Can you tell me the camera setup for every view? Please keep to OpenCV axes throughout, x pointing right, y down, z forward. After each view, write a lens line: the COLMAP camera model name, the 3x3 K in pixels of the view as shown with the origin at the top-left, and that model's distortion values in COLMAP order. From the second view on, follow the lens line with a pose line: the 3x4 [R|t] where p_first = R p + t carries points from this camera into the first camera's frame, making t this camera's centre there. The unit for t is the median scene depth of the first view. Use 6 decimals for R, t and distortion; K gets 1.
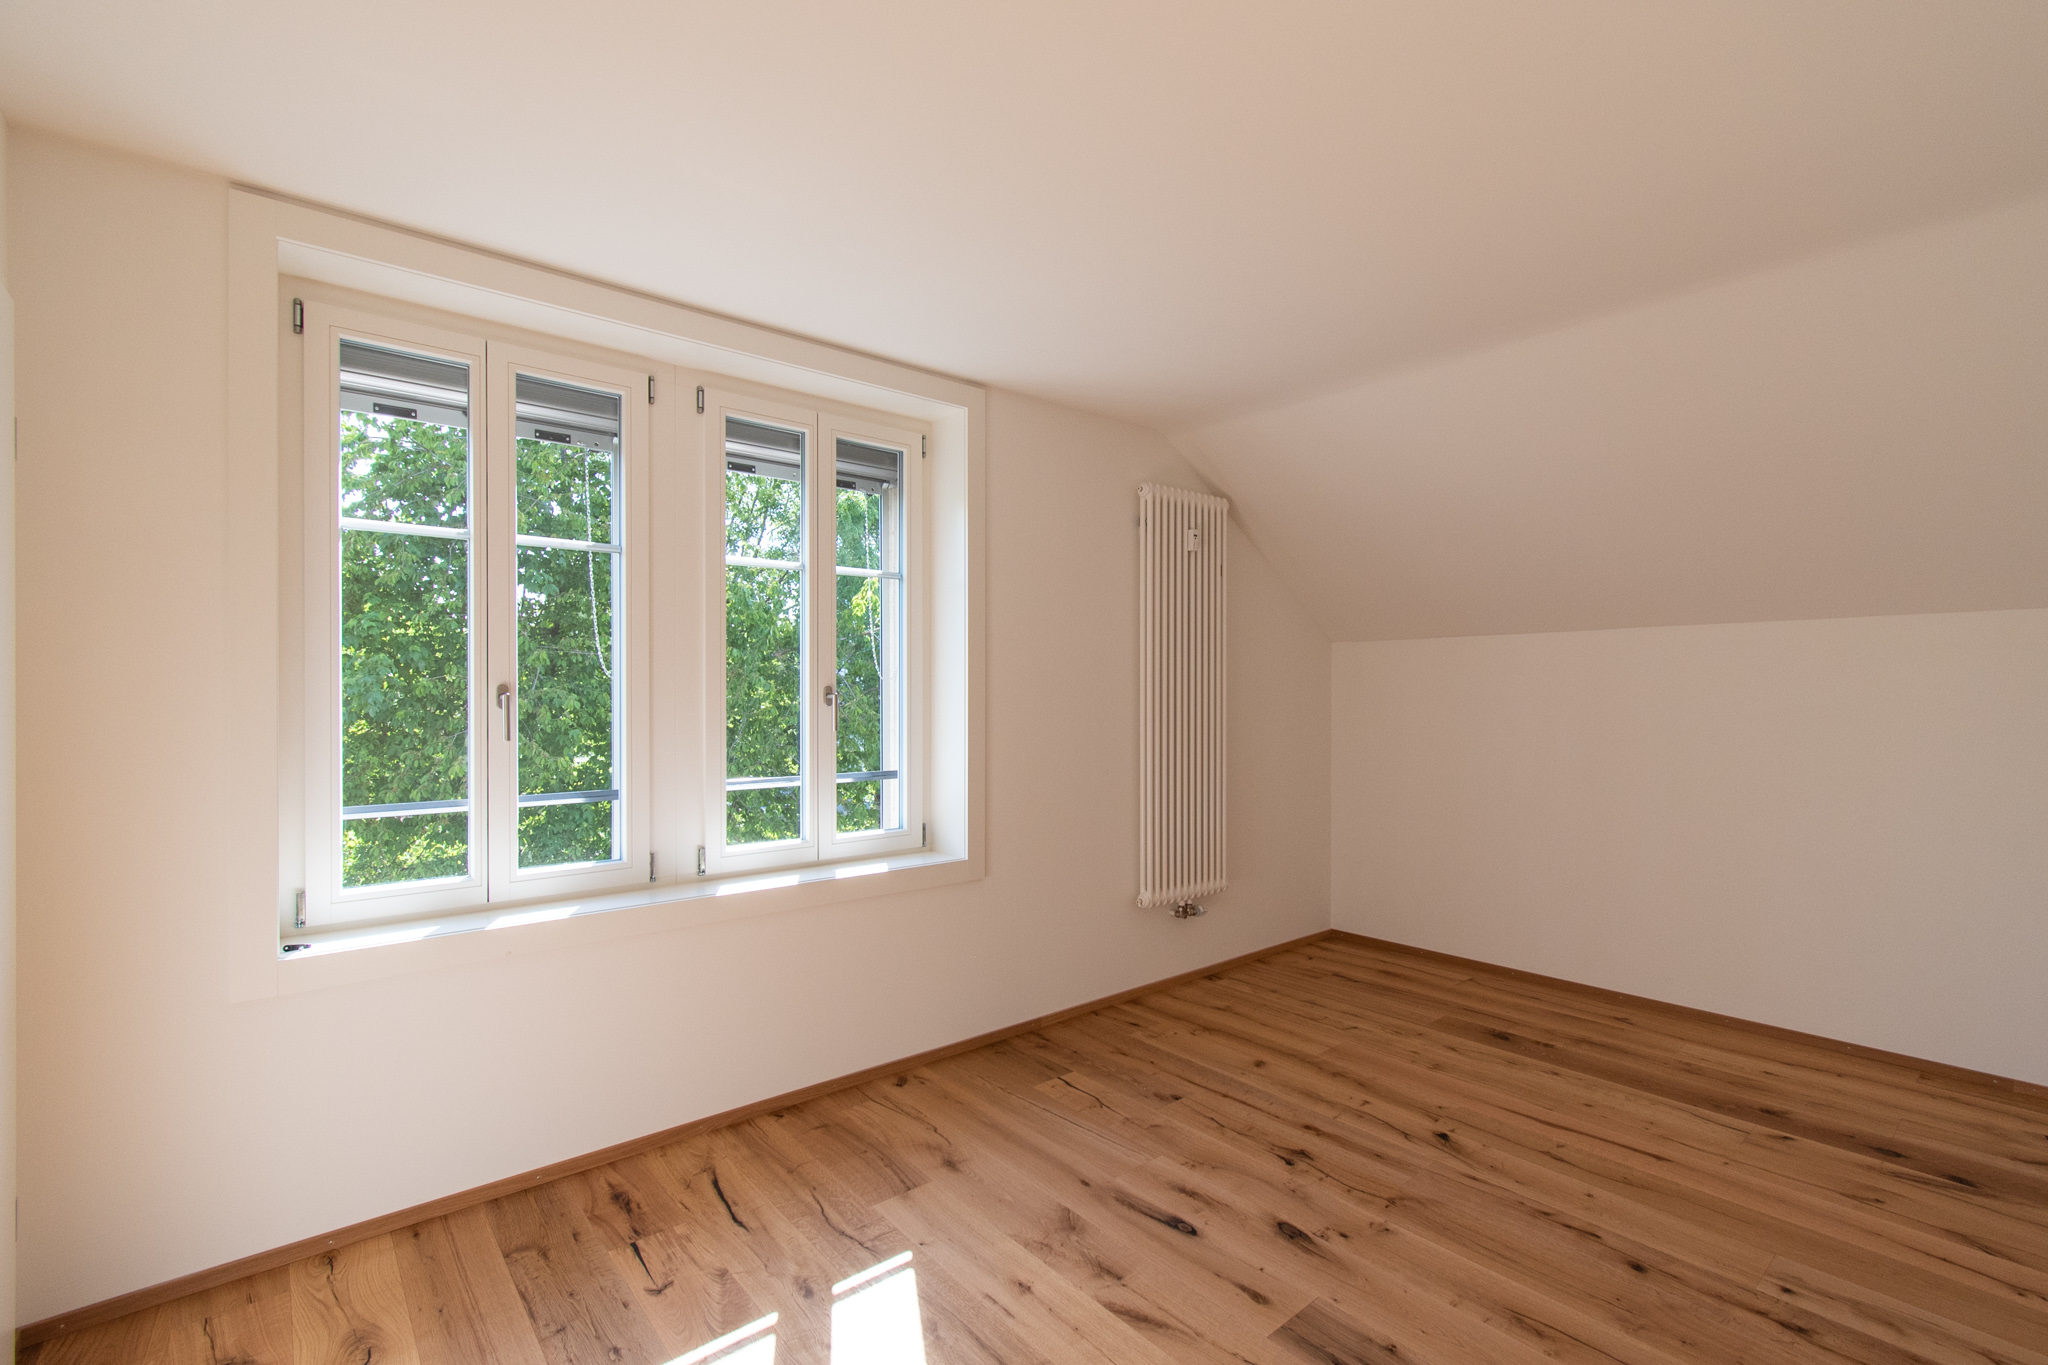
lens RADIAL K [[904.4, 0, 1030.8], [0, 904.4, 684.4], [0, 0, 1]] dist [0.004981, -0.000901]
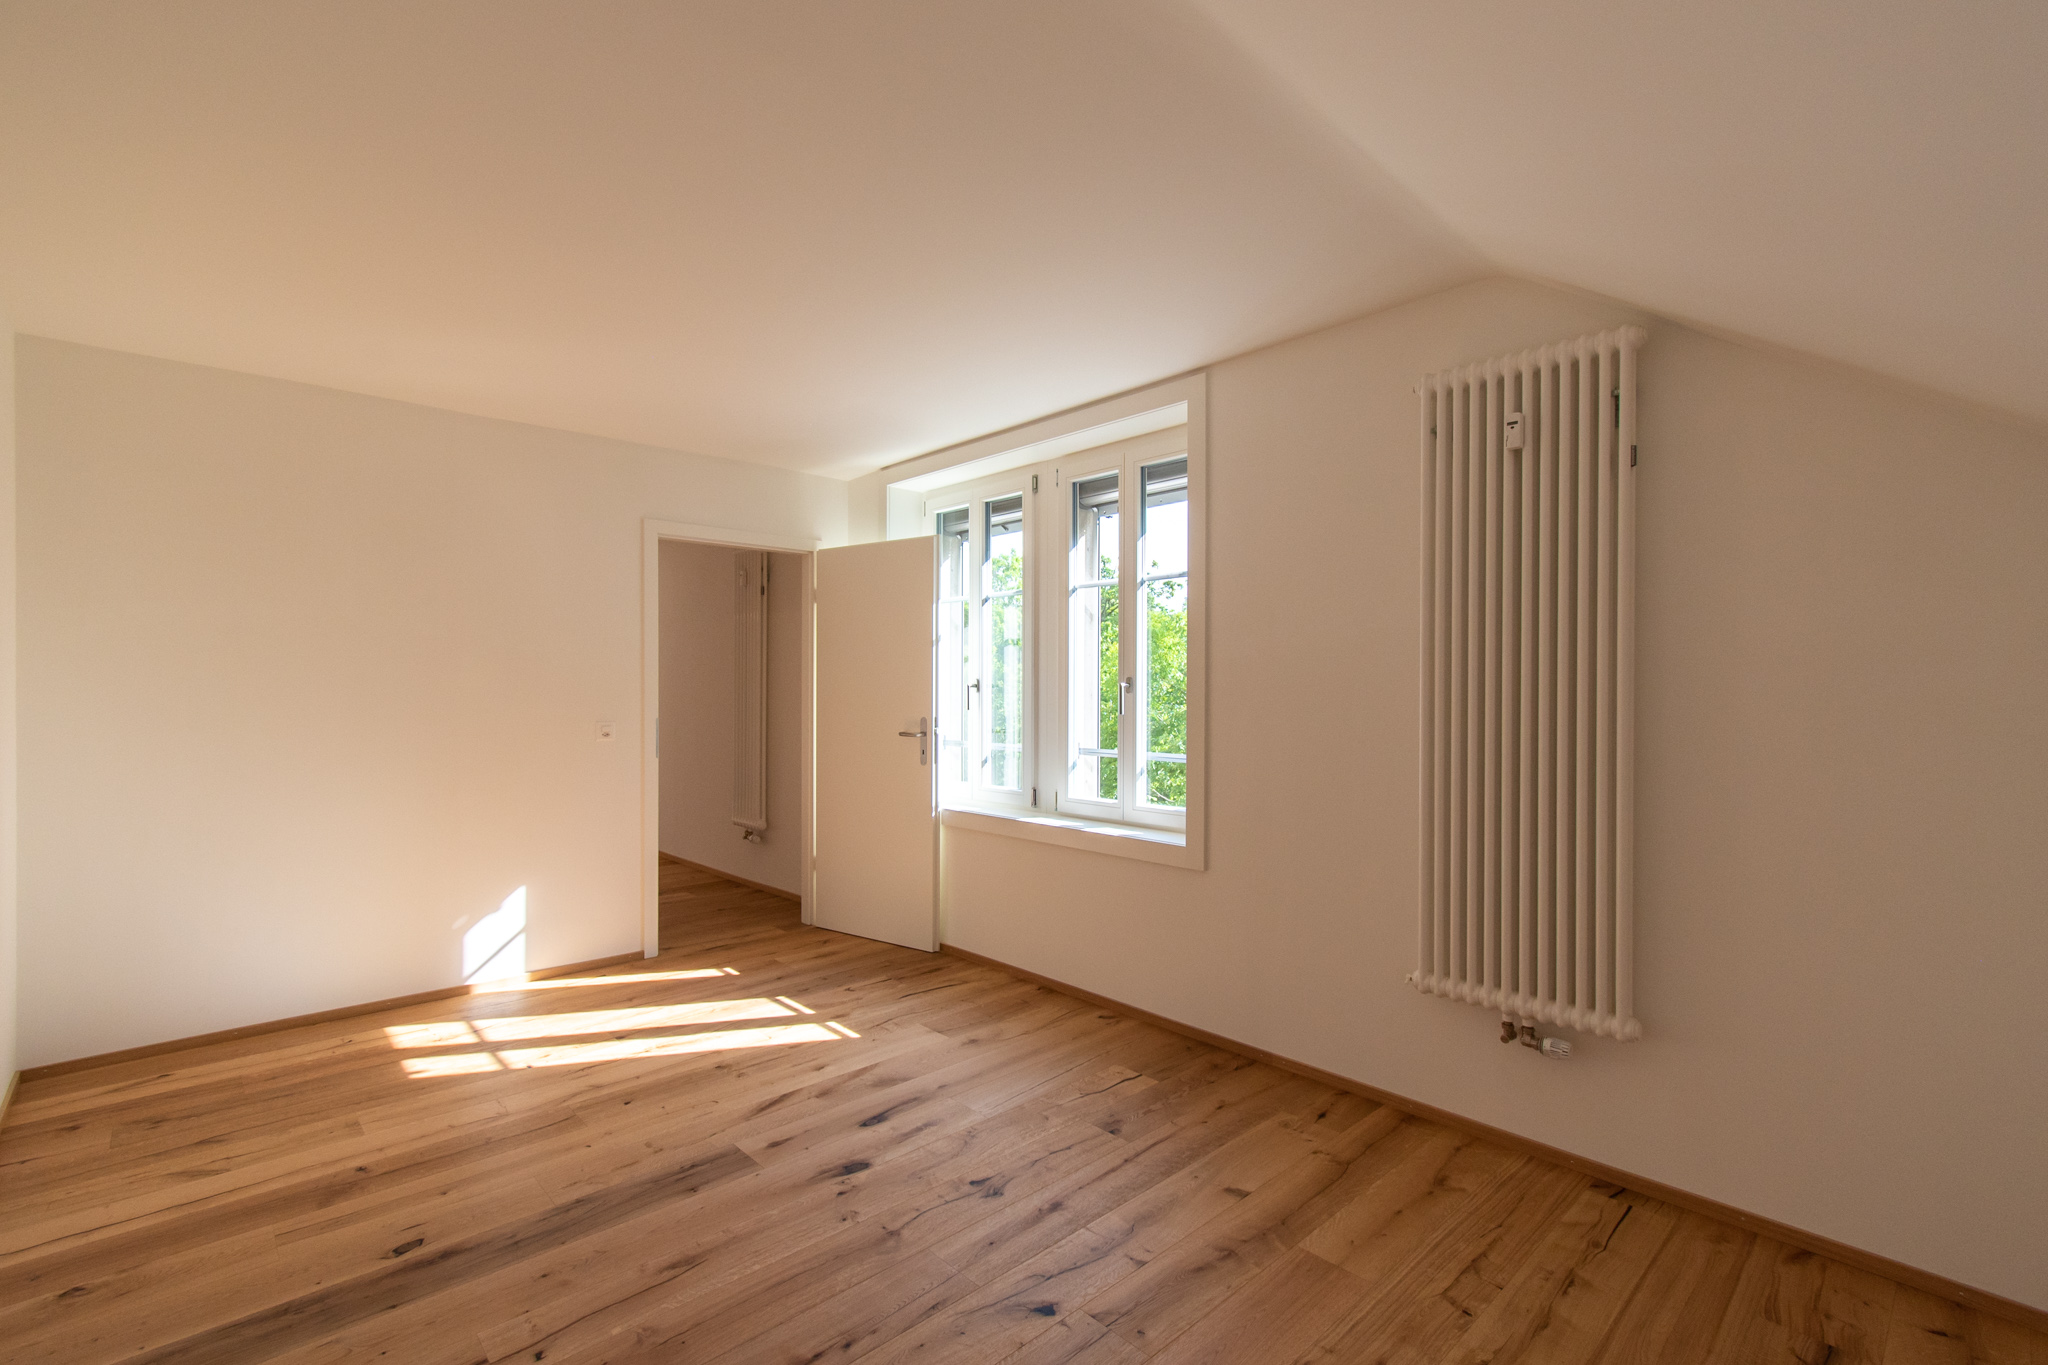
lens RADIAL K [[904.4, 0, 1029.9], [0, 904.4, 689.6], [0, 0, 1]] dist [0.004981, -0.000901]
pose [[0.059806, -0.001311, -0.998209, 1.023014], [0.002918, 0.999995, -0.001138, 0.019699], [0.998206, -0.002844, 0.059809, 0.842526]]
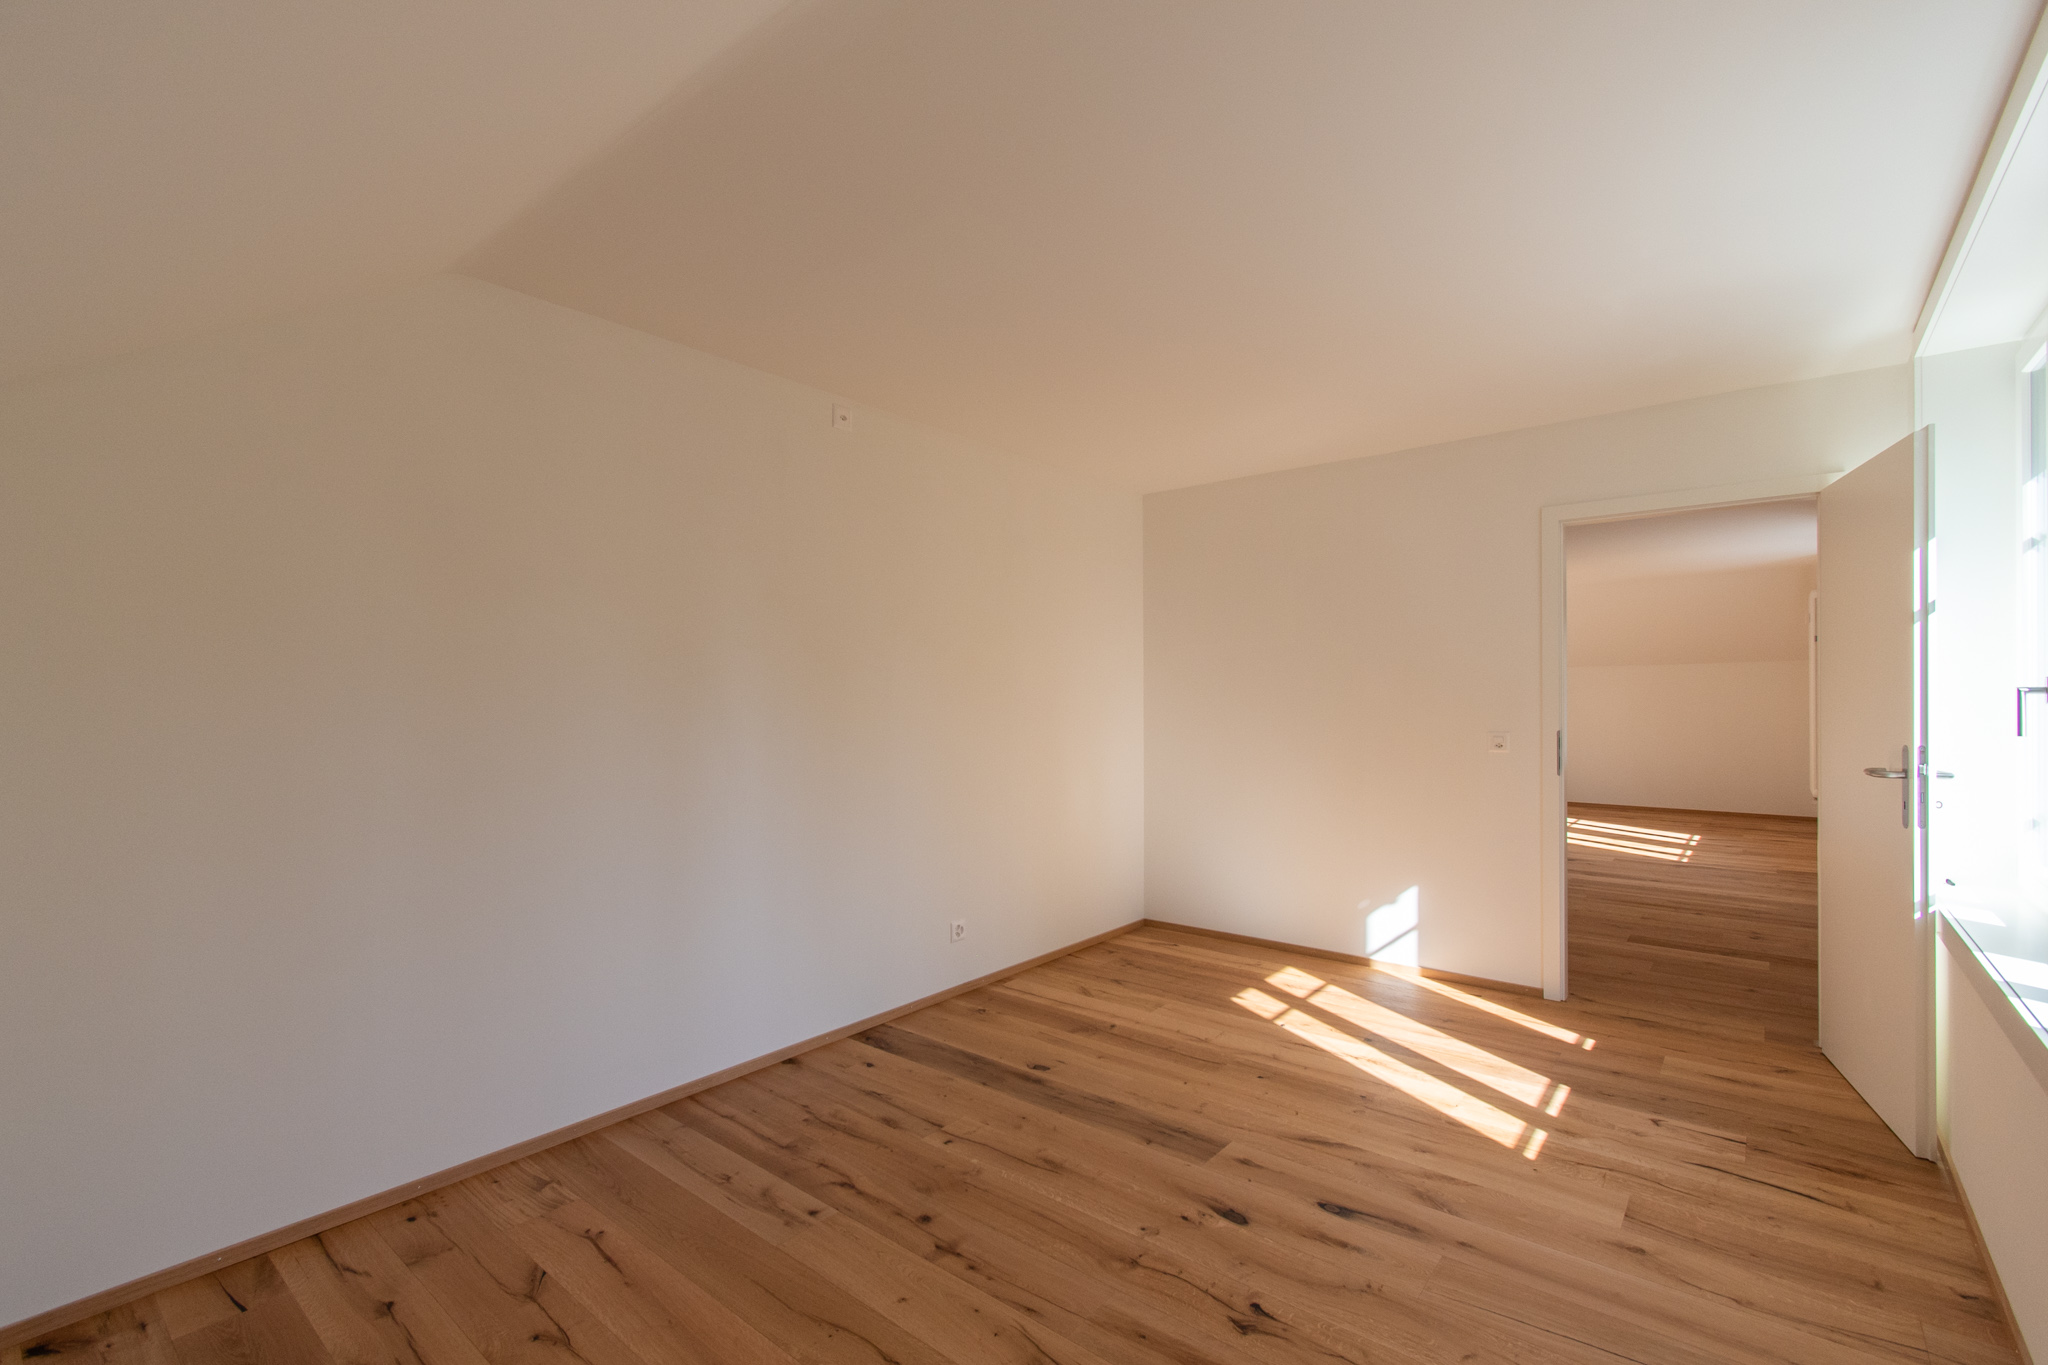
lens RADIAL K [[904.4, 0, 1034.8], [0, 904.4, 694.4], [0, 0, 1]] dist [0.004981, -0.000901]
pose [[-0.981194, 0.002700, -0.193003, 0.514458], [0.004515, 0.999950, -0.008961, 0.018642], [0.192969, -0.009664, -0.981157, 1.439396]]
